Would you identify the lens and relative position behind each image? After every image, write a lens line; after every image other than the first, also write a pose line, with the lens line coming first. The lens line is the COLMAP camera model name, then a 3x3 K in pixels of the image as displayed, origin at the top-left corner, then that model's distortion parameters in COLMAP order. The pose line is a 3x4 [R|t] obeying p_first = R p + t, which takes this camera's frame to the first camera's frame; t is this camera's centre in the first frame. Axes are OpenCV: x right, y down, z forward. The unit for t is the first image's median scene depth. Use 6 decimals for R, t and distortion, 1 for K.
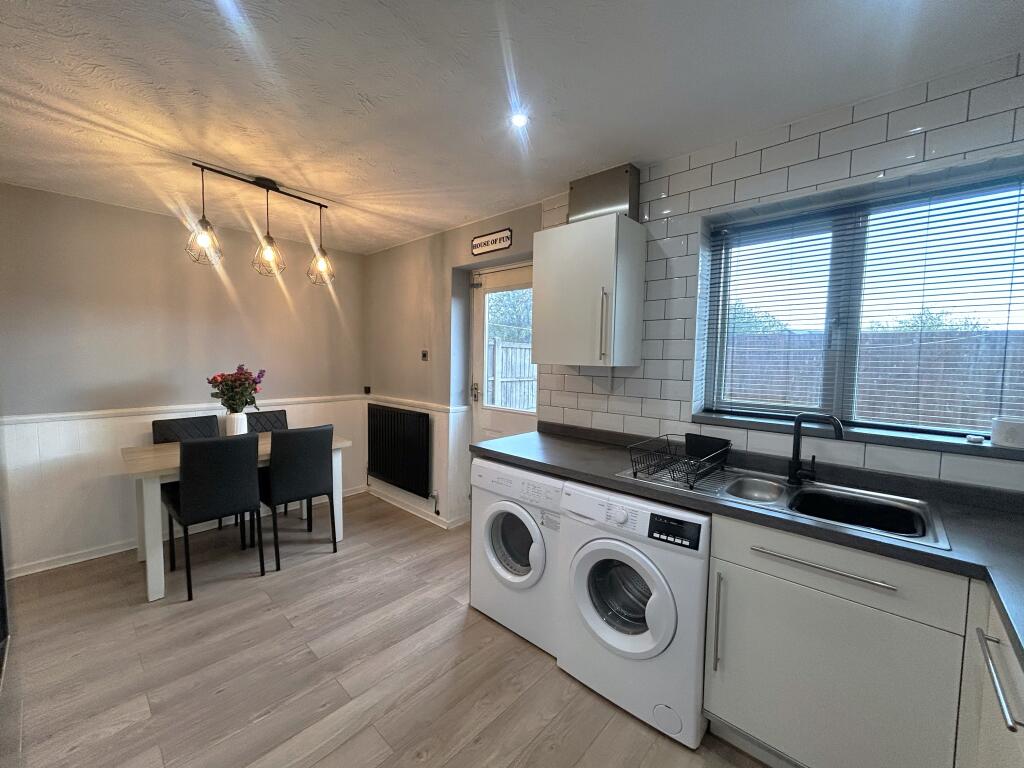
lens RADIAL K [[409.7, 0, 509.0], [0, 409.7, 385.2], [0, 0, 1]] dist [0.001598, 0.000039]
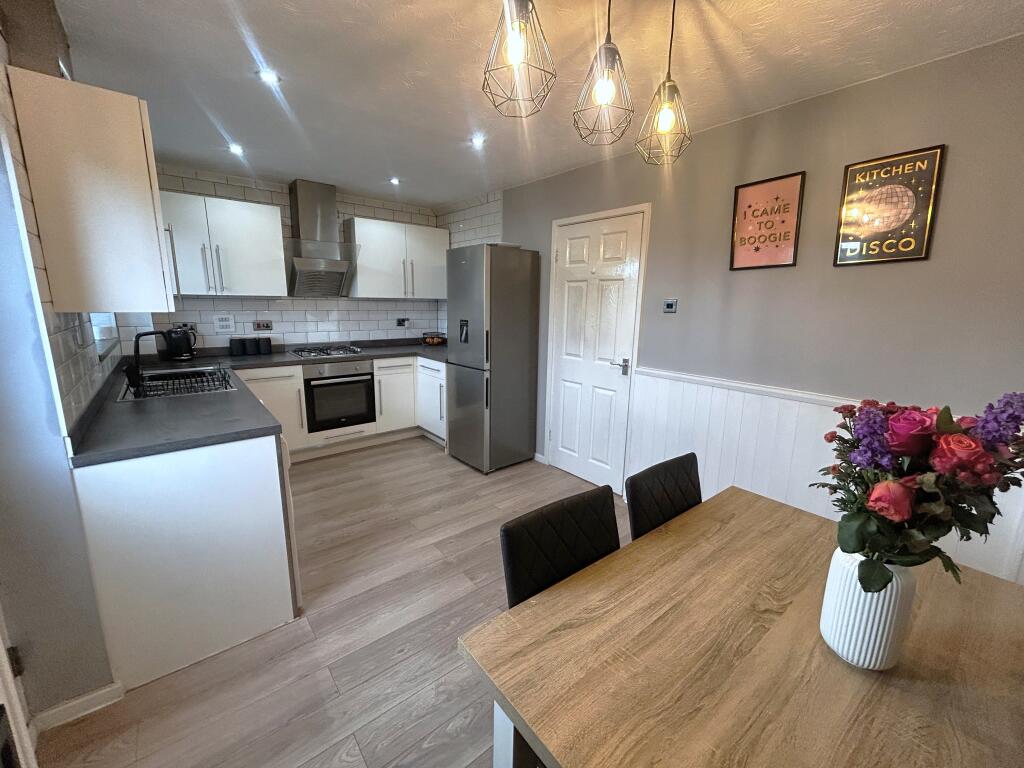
lens RADIAL K [[413.6, 0, 510.9], [0, 413.6, 382.2], [0, 0, 1]] dist [0.000386, 0.000035]
pose [[-0.989837, -0.058321, 0.129694, -0.764006], [-0.022039, 0.963925, 0.265260, -0.172796], [-0.140486, 0.259706, -0.955414, 2.082699]]
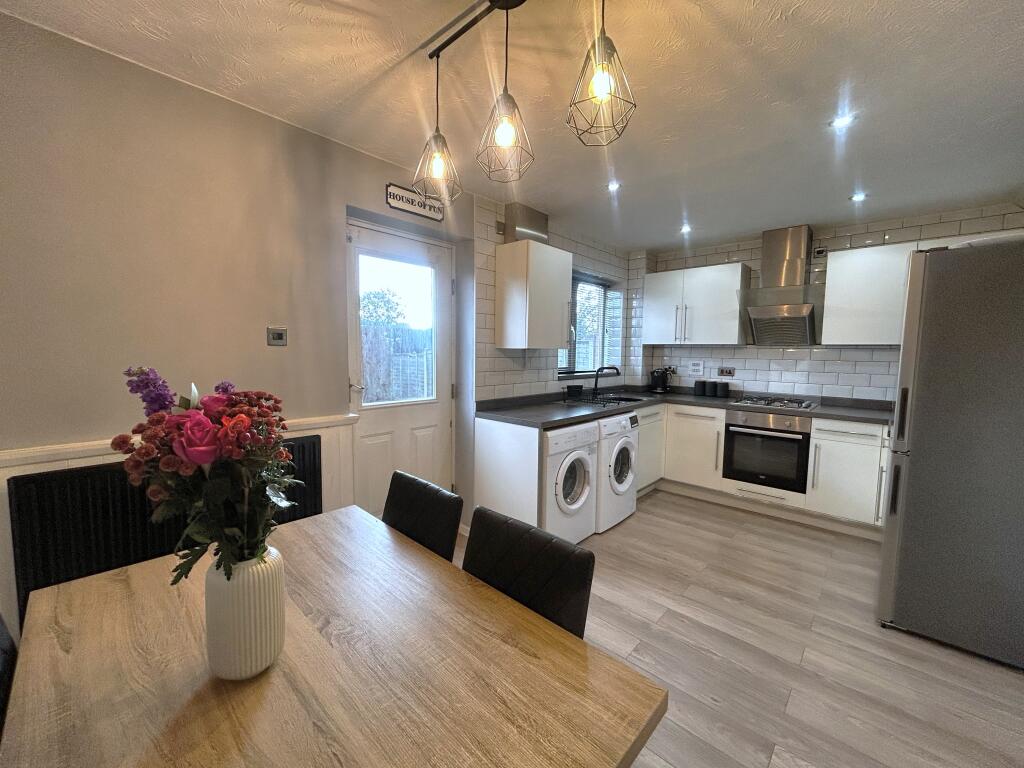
lens RADIAL K [[413.6, 0, 510.9], [0, 413.6, 382.2], [0, 0, 1]] dist [0.000386, 0.000035]
pose [[-0.001802, -0.094556, 0.995518, -1.515542], [0.056515, 0.993919, 0.094506, -0.091289], [-0.998400, 0.056432, 0.003552, 1.365620]]
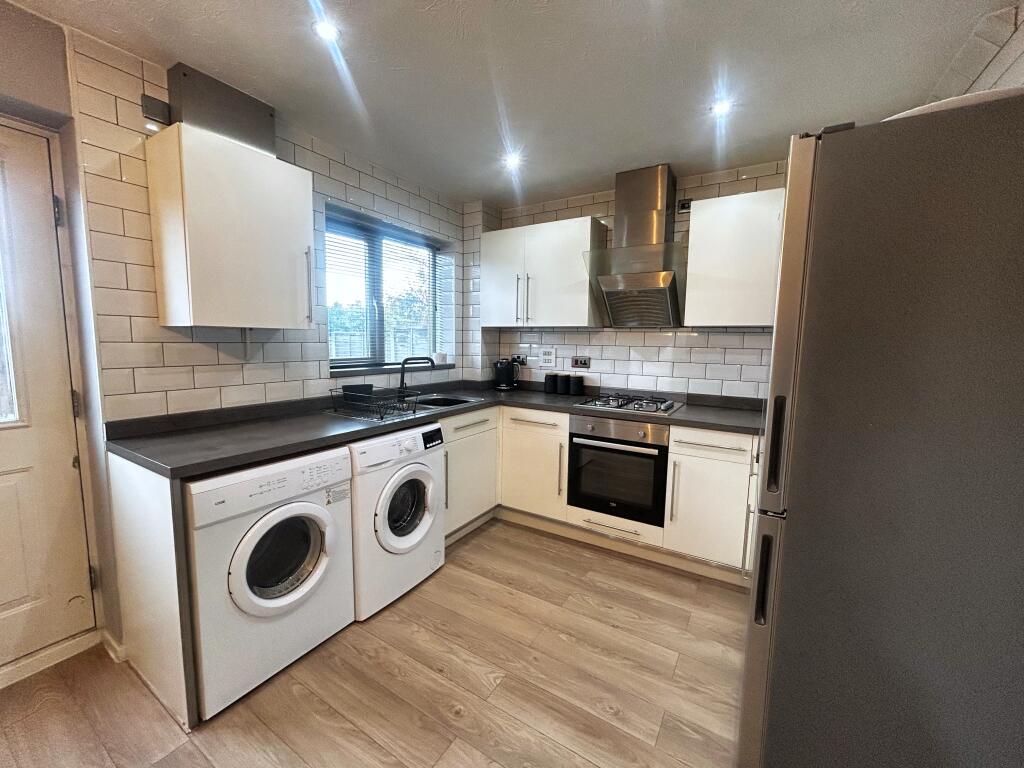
lens RADIAL K [[413.6, 0, 510.9], [0, 413.6, 382.2], [0, 0, 1]] dist [0.000386, 0.000035]
pose [[-0.189163, -0.120197, 0.974561, -0.924970], [0.049966, 0.990016, 0.131802, -0.030500], [-0.980674, 0.073627, -0.181269, 0.807555]]
